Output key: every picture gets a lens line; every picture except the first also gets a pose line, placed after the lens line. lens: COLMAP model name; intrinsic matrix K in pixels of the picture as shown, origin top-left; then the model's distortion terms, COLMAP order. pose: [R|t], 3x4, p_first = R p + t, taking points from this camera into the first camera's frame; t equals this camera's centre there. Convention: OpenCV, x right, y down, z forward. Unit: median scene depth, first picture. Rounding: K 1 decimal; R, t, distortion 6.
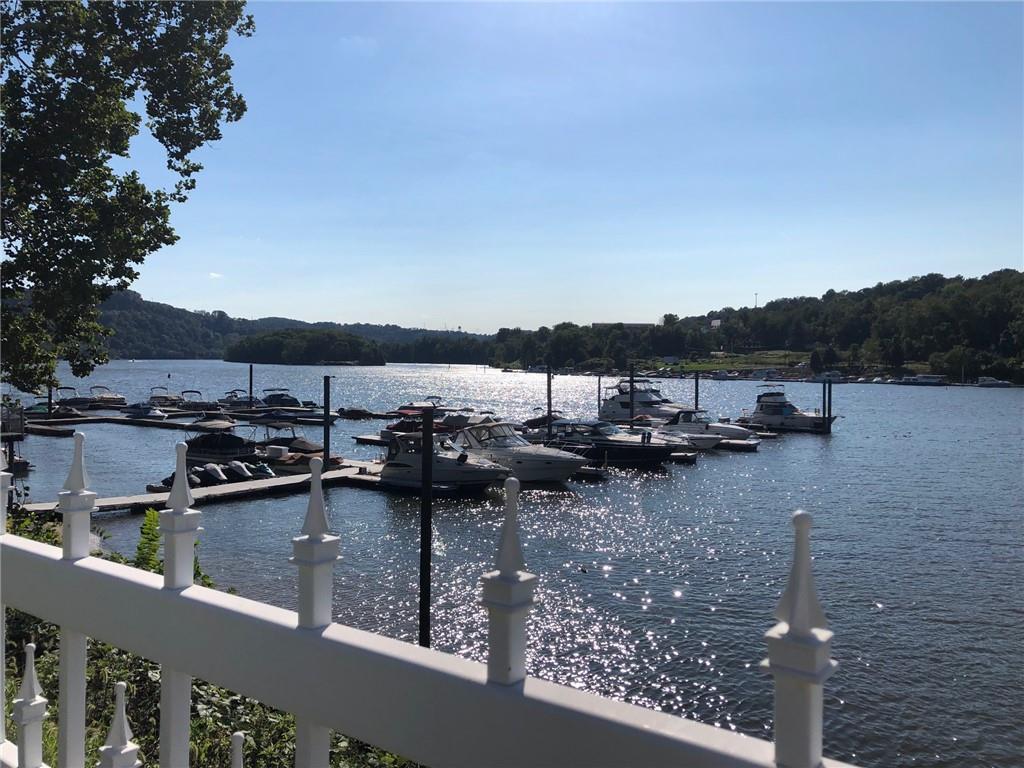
lens RADIAL K [[784.8, 0, 512.0], [0, 784.8, 384.0], [0, 0, 1]] dist [0.107619, -0.000774]
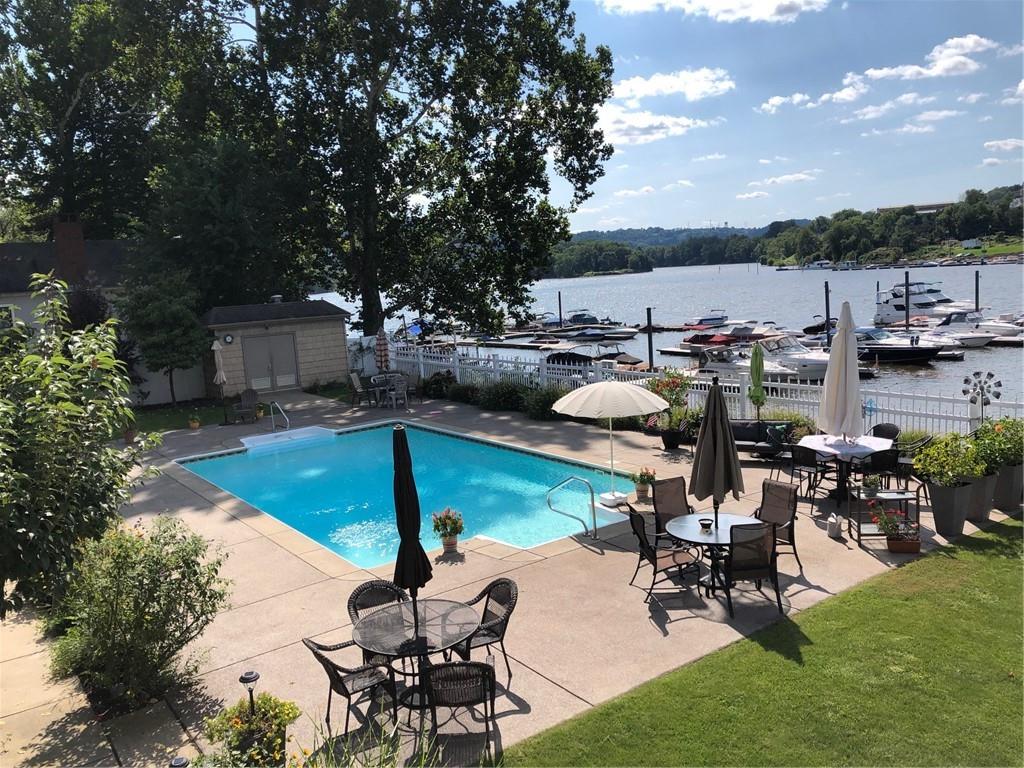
lens RADIAL K [[800.0, 0, 512.0], [0, 800.0, 384.0], [0, 0, 1]] dist [-0.006294, -0.005100]
pose [[0.944039, -0.031613, -0.328316, -0.003062], [0.070485, 0.991738, 0.107179, -0.013999], [0.322215, -0.124322, 0.938468, -0.121650]]
